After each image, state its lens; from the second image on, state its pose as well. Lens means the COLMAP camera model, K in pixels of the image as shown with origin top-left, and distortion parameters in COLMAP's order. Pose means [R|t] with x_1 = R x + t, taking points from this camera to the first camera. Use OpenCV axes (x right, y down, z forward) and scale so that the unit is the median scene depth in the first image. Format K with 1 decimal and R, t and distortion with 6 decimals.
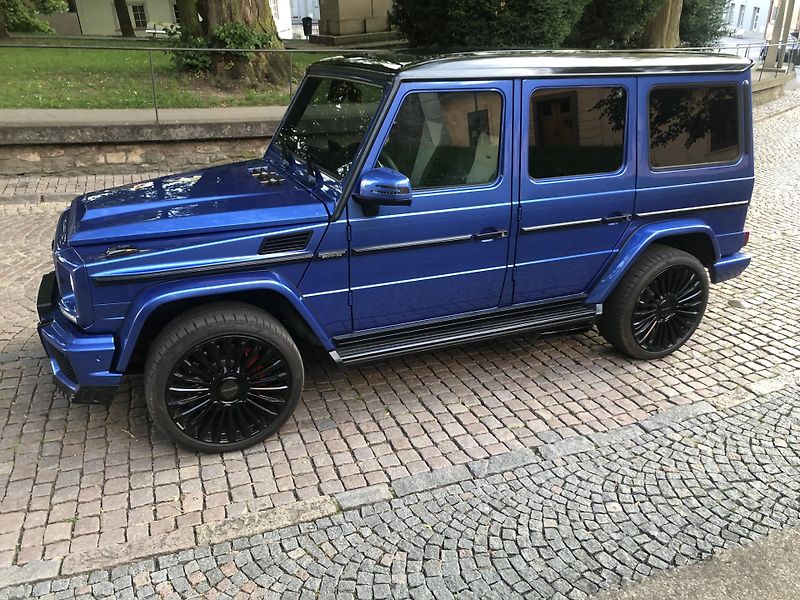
lens RADIAL K [[626.0, 0, 402.7], [0, 626.0, 301.5], [0, 0, 1]] dist [0.016158, 0.001601]
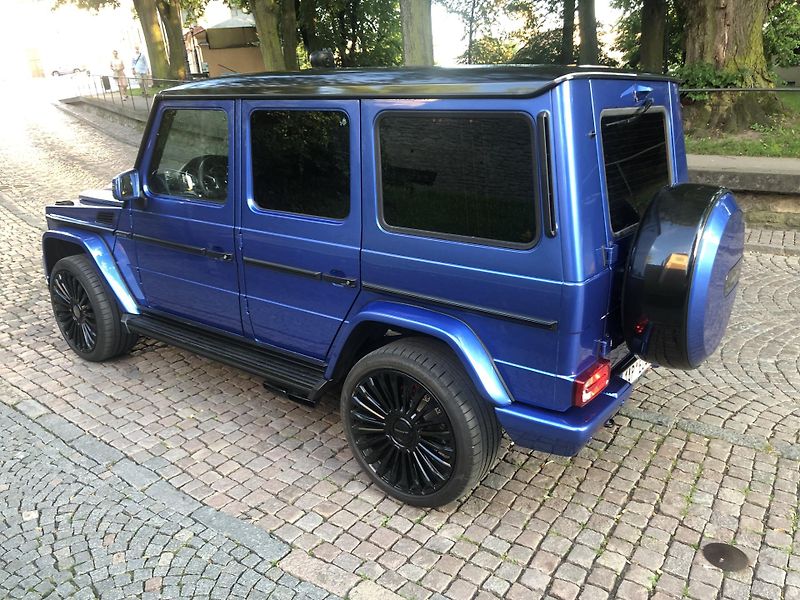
lens RADIAL K [[626.0, 0, 402.7], [0, 626.0, 301.5], [0, 0, 1]] dist [0.016158, 0.001601]
pose [[0.515486, 0.261723, -0.815951, 0.951339], [-0.317187, 0.942857, 0.102043, -0.200057], [0.796032, 0.206207, 0.569044, 0.568618]]
